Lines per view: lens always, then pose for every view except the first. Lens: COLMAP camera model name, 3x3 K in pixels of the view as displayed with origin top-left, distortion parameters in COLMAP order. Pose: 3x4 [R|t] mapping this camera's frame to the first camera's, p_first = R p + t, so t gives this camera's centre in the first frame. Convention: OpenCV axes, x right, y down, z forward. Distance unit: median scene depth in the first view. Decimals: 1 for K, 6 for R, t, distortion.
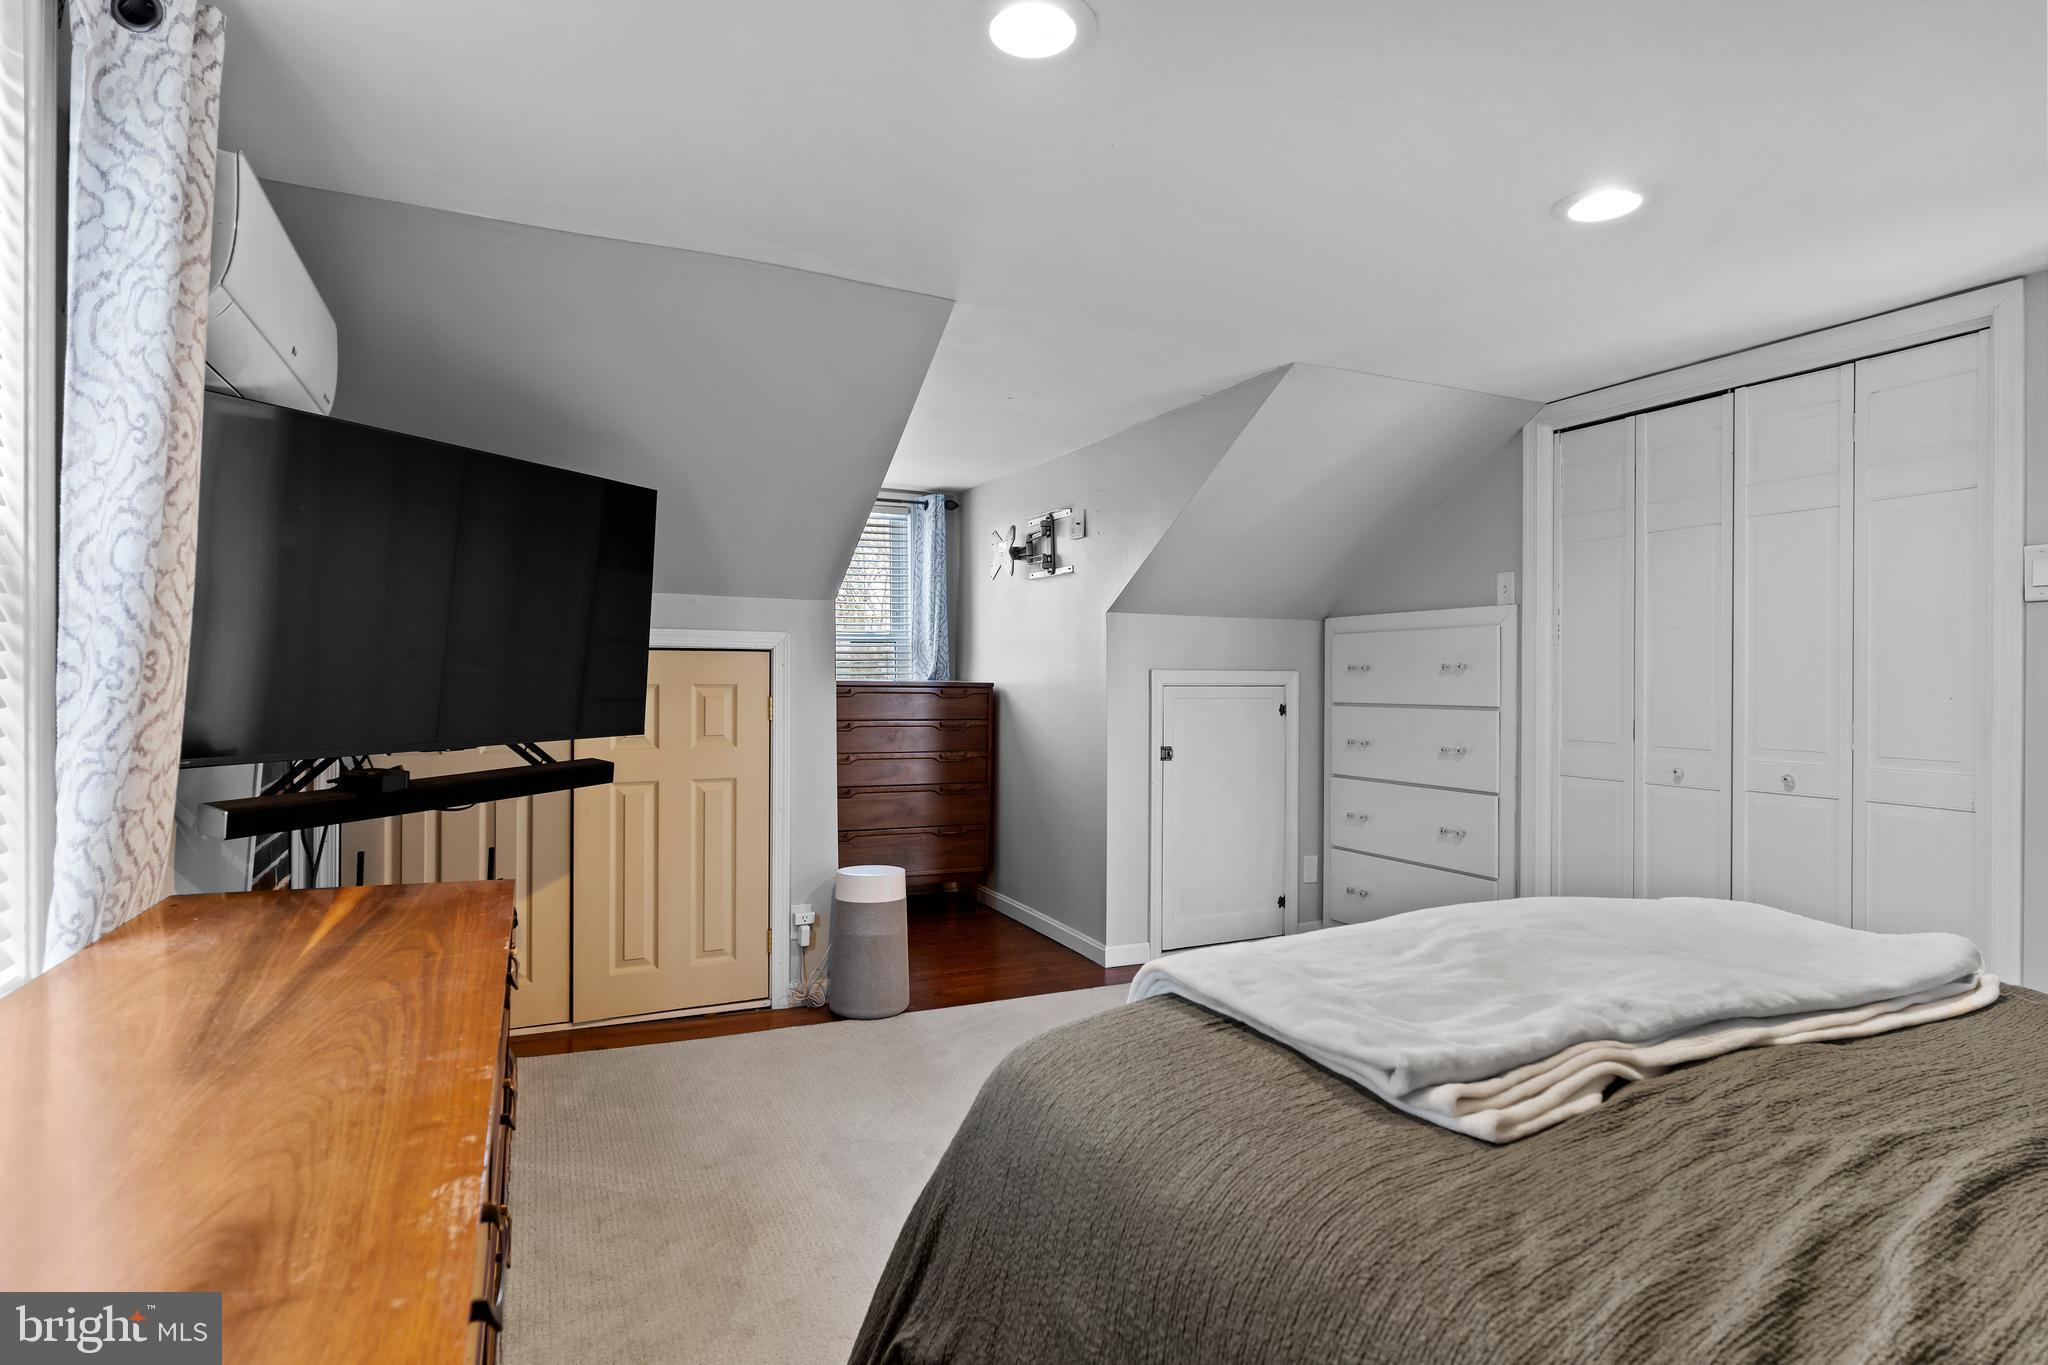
lens RADIAL K [[1046.3, 0, 979.4], [0, 1046.3, 675.0], [0, 0, 1]] dist [-0.005587, 0.000132]
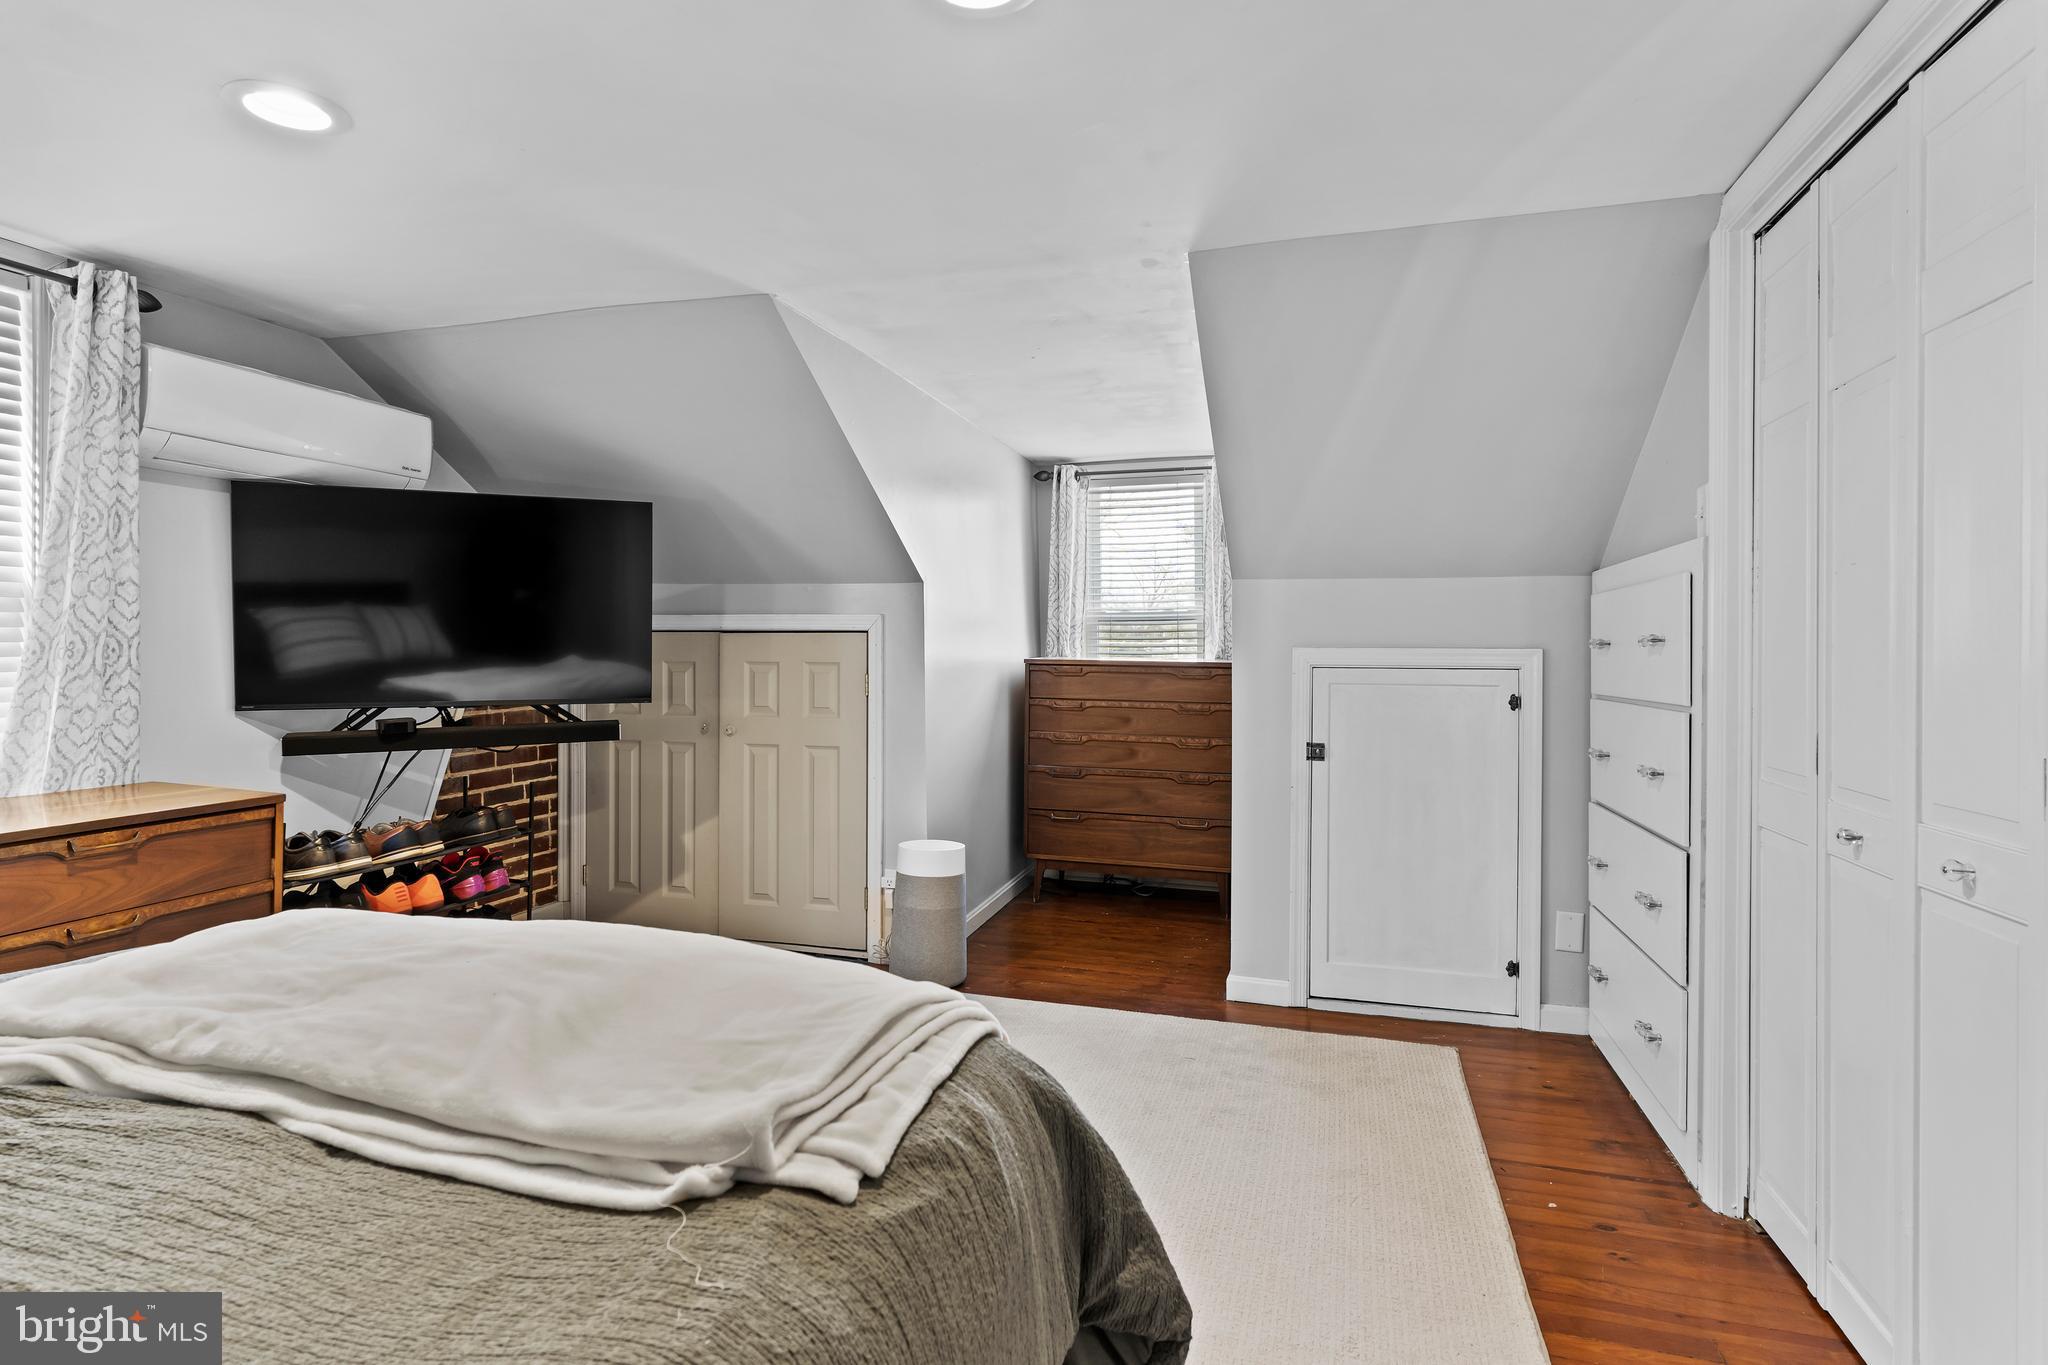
lens RADIAL K [[1046.3, 0, 1011.3], [0, 1046.3, 673.7], [0, 0, 1]] dist [-0.005587, 0.000132]
pose [[0.754141, 0.012861, -0.656586, 0.691738], [-0.001114, 0.999832, 0.018305, 0.001095], [0.656711, -0.013073, 0.754029, 0.318600]]
